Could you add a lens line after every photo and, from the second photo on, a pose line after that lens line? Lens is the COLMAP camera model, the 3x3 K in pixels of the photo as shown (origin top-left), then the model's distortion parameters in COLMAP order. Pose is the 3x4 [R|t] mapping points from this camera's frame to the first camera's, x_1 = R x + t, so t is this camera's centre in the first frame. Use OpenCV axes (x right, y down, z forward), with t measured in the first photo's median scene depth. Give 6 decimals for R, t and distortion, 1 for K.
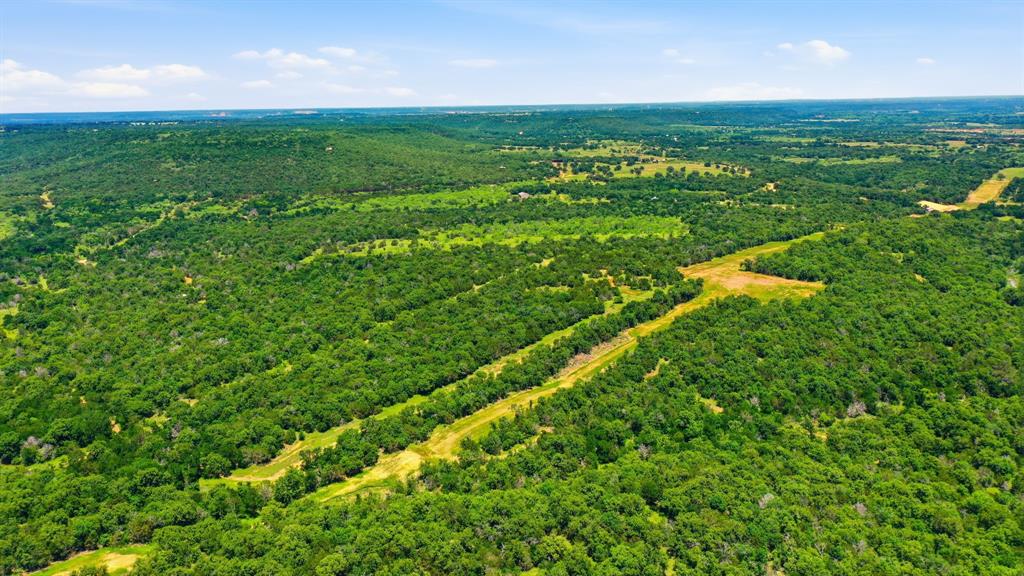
lens RADIAL K [[805.6, 0, 512.6], [0, 805.6, 287.9], [0, 0, 1]] dist [0.001290, -0.004295]
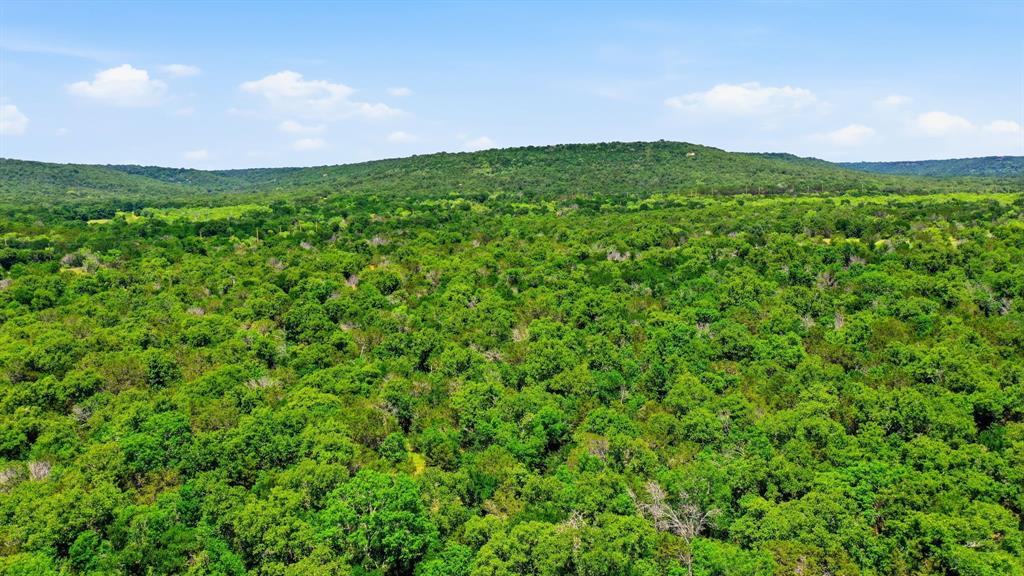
lens RADIAL K [[805.6, 0, 513.7], [0, 805.6, 287.0], [0, 0, 1]] dist [0.001290, -0.004295]
pose [[0.914556, 0.054096, -0.400824, -0.103630], [-0.088198, 0.993840, -0.067110, 0.009249], [0.394725, 0.096728, 0.913694, 0.389074]]
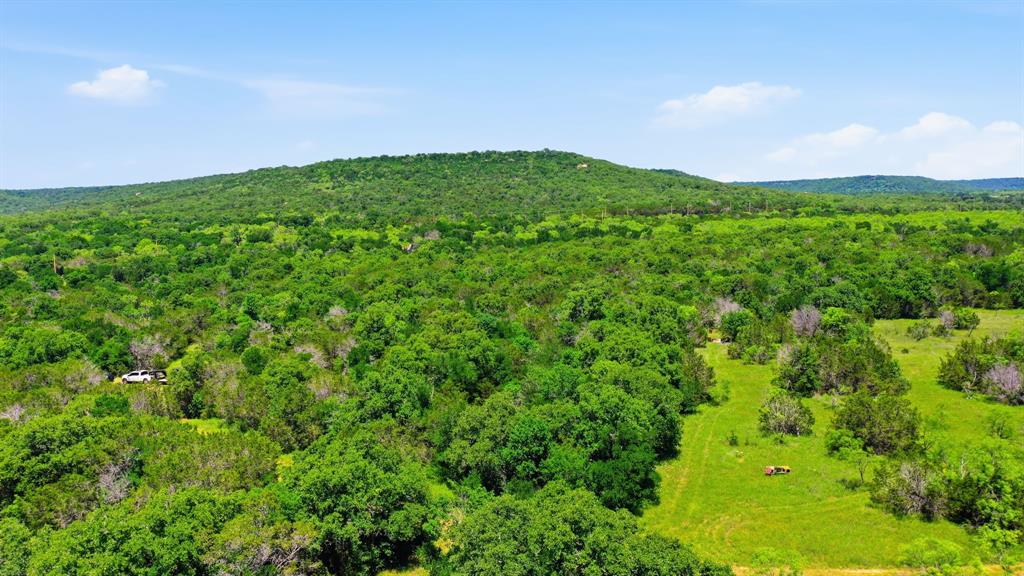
lens RADIAL K [[805.6, 0, 509.8], [0, 805.6, 289.6], [0, 0, 1]] dist [0.001290, -0.004295]
pose [[0.965307, 0.027618, -0.259654, -0.165530], [-0.055518, 0.993363, -0.100738, -0.028944], [0.255149, 0.111659, 0.960433, 0.578157]]
